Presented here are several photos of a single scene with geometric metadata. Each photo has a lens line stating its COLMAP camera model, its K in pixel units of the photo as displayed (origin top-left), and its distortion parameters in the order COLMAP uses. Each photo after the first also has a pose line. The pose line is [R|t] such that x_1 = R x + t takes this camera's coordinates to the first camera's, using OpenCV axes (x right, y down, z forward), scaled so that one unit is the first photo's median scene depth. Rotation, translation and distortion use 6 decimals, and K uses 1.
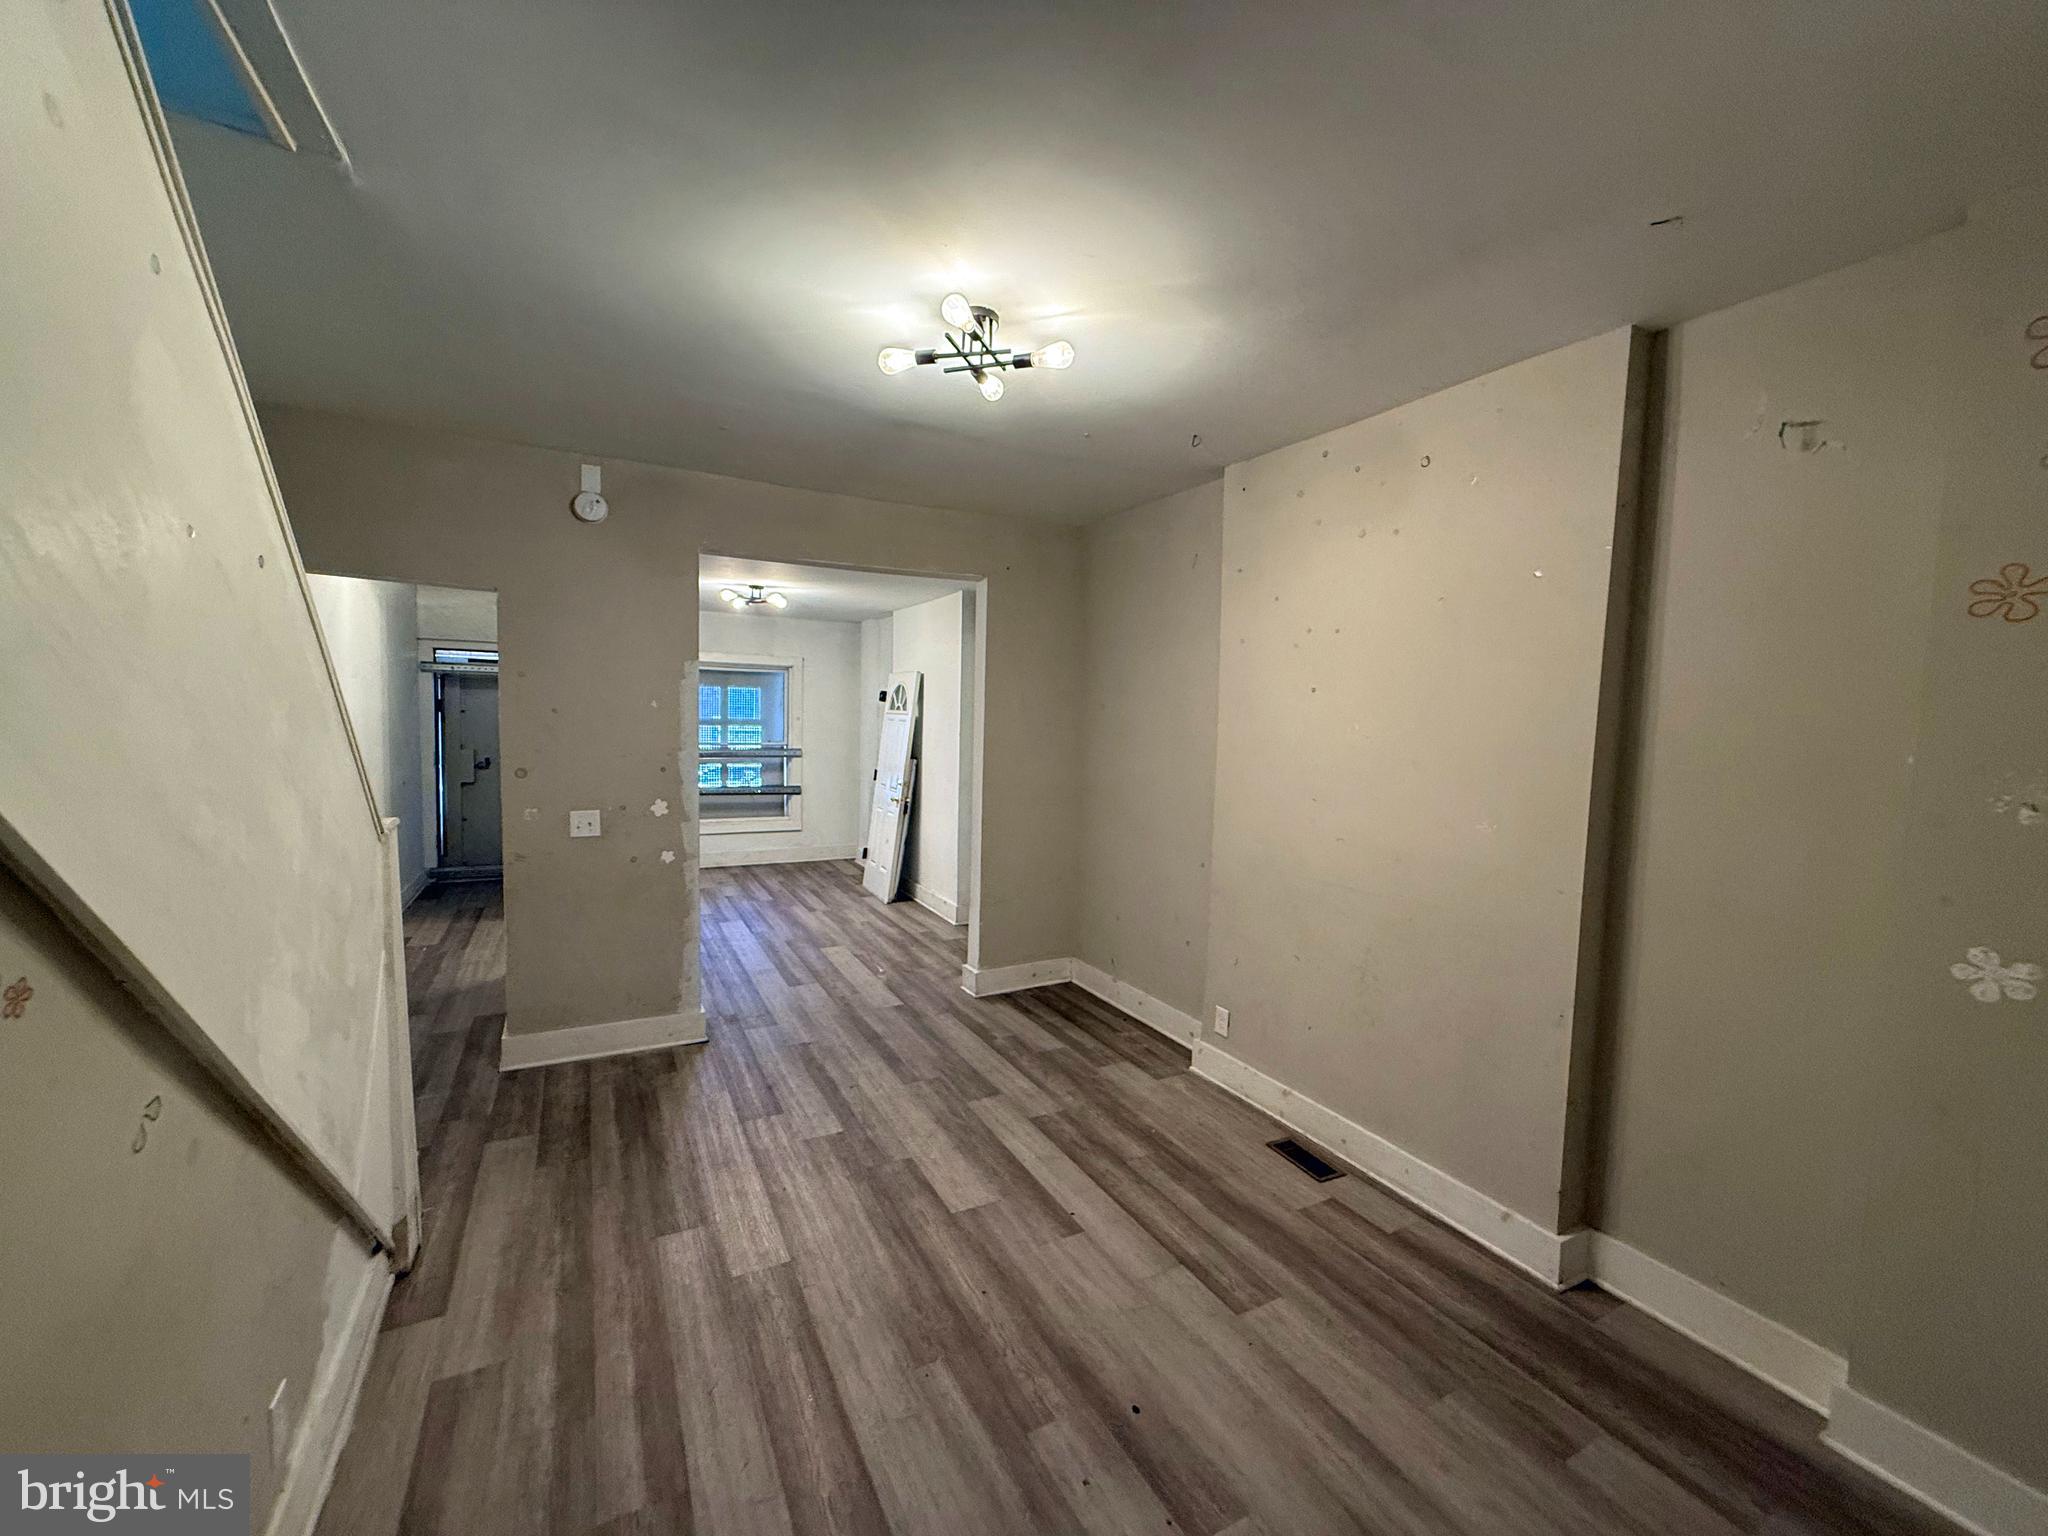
lens RADIAL K [[822.6, 0, 1024.0], [0, 822.6, 768.0], [0, 0, 1]] dist [0.000585, 0.000085]
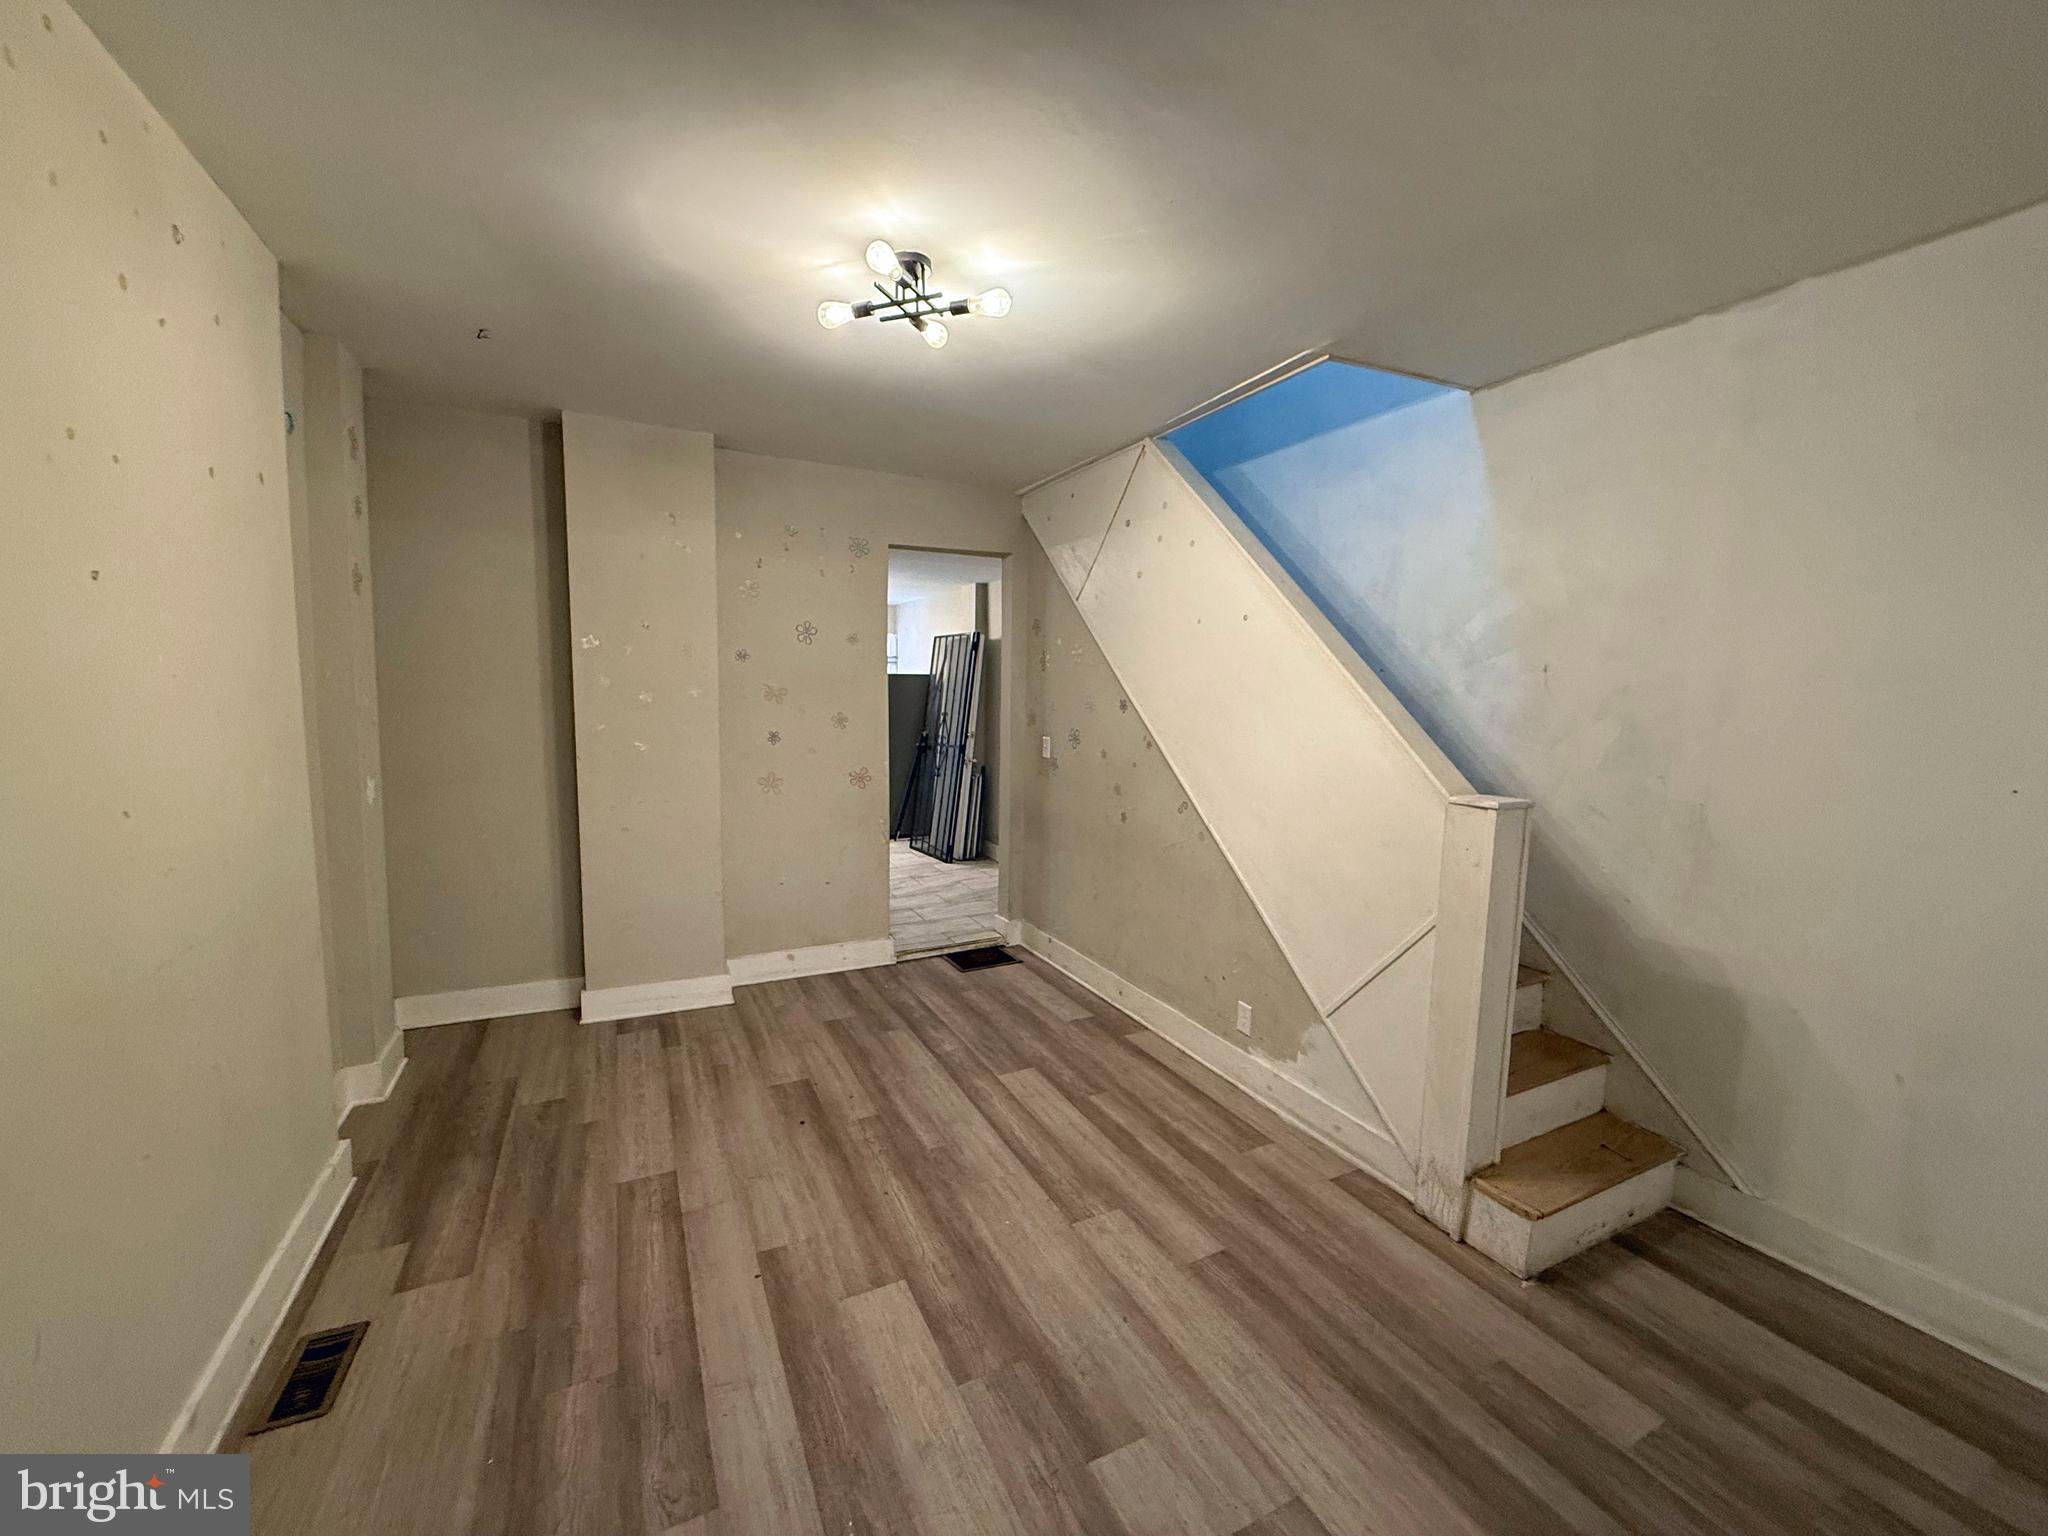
lens RADIAL K [[822.6, 0, 1024.0], [0, 822.6, 768.0], [0, 0, 1]] dist [0.000585, 0.000085]
pose [[-0.998705, -0.045121, 0.023523, -0.222874], [-0.040370, 0.983999, 0.173543, -0.118319], [-0.030977, 0.172368, -0.984545, 1.890091]]
